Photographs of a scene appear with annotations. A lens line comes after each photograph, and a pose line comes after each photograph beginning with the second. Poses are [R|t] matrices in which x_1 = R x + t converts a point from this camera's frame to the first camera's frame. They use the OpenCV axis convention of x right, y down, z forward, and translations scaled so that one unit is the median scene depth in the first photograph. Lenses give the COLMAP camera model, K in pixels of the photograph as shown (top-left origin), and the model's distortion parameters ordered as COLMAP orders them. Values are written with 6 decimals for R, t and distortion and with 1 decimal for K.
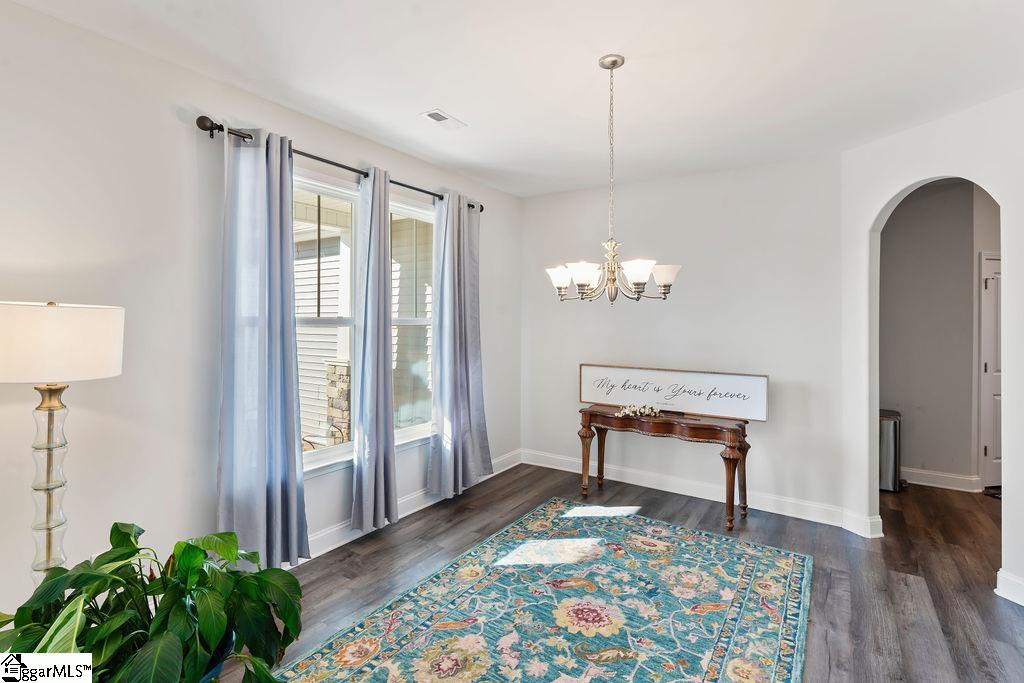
lens RADIAL K [[493.6, 0, 508.3], [0, 493.6, 322.8], [0, 0, 1]] dist [-0.000067, 0.000891]
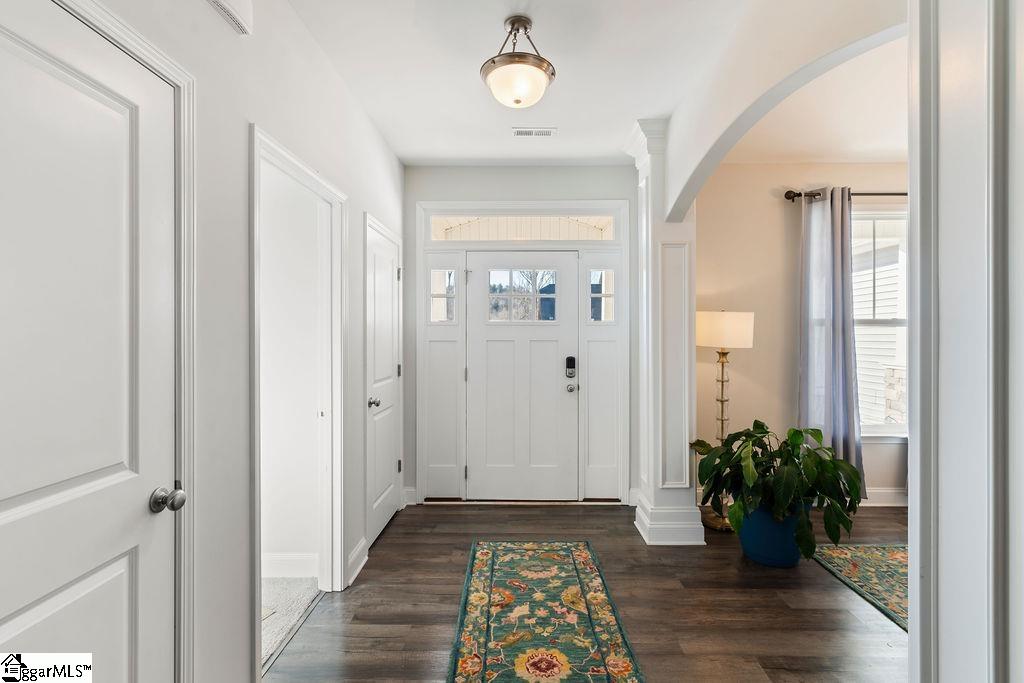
lens RADIAL K [[493.6, 0, 514.0], [0, 493.6, 334.9], [0, 0, 1]] dist [-0.000067, 0.000891]
pose [[0.541362, -0.005231, -0.840774, 0.209666], [-0.001461, 0.999973, -0.007162, 0.049022], [0.840789, 0.005106, 0.541339, -0.537432]]
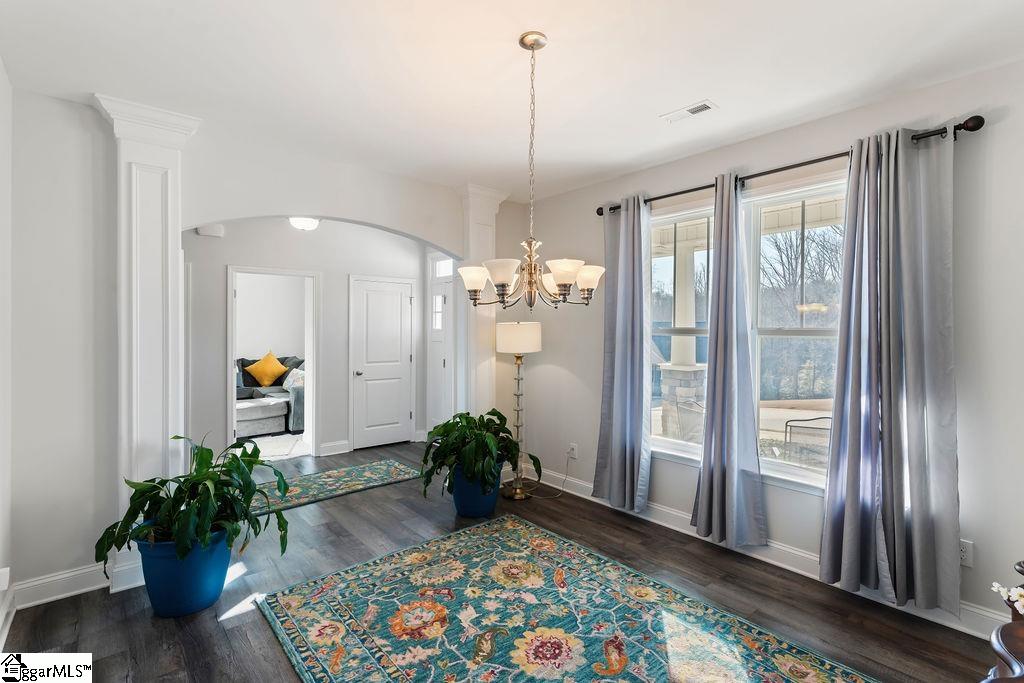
lens RADIAL K [[493.6, 0, 527.0], [0, 493.6, 335.6], [0, 0, 1]] dist [-0.000067, 0.000891]
pose [[-0.266125, 0.009712, -0.963890, 0.967223], [-0.012520, 0.999830, 0.013531, -0.006102], [0.963857, 0.015669, -0.265958, 1.098767]]
